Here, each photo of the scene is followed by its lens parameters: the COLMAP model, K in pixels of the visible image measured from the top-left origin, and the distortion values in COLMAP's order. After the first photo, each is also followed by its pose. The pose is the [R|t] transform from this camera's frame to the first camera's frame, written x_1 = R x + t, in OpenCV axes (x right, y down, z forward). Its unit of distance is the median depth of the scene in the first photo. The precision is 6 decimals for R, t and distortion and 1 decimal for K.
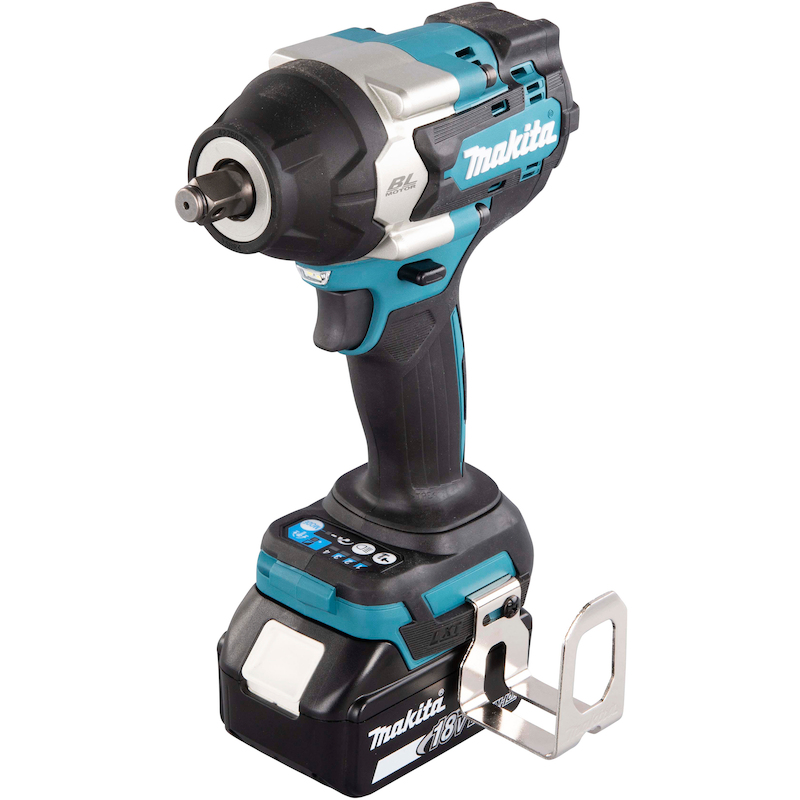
lens RADIAL K [[2987.2, 0, 401.8], [0, 2987.2, 401.0], [0, 0, 1]] dist [-0.623554, 0.000000]
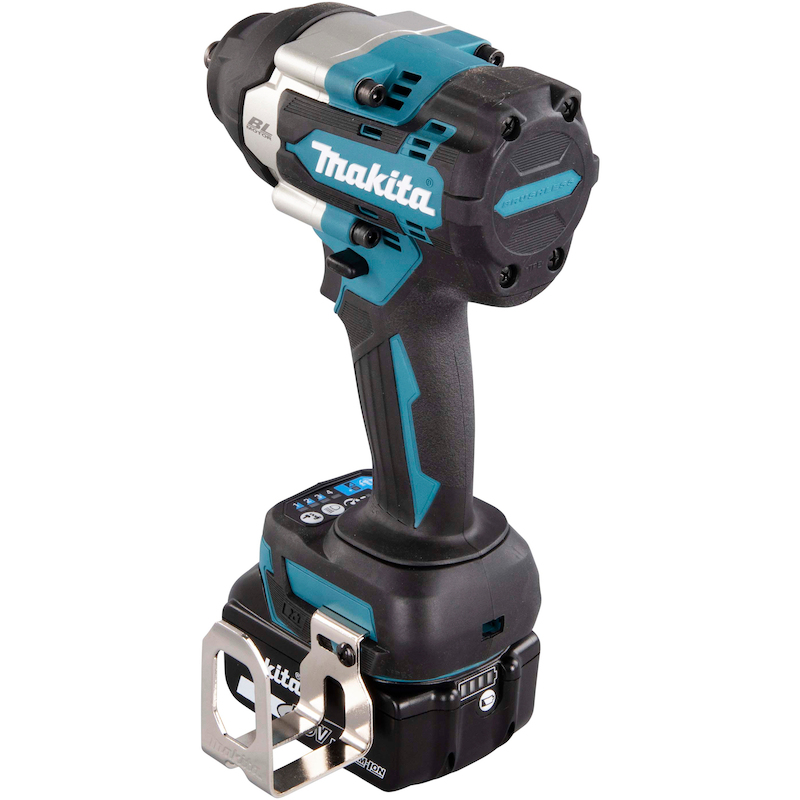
lens RADIAL K [[3090.1, 0, 398.7], [0, 3090.1, 401.1], [0, 0, 1]] dist [-0.372412, 0.000000]
pose [[-0.071888, 0.416122, -0.906463, 0.967201], [-0.457218, 0.793954, 0.400734, -0.430652], [0.886444, 0.443259, 0.133183, 0.903338]]
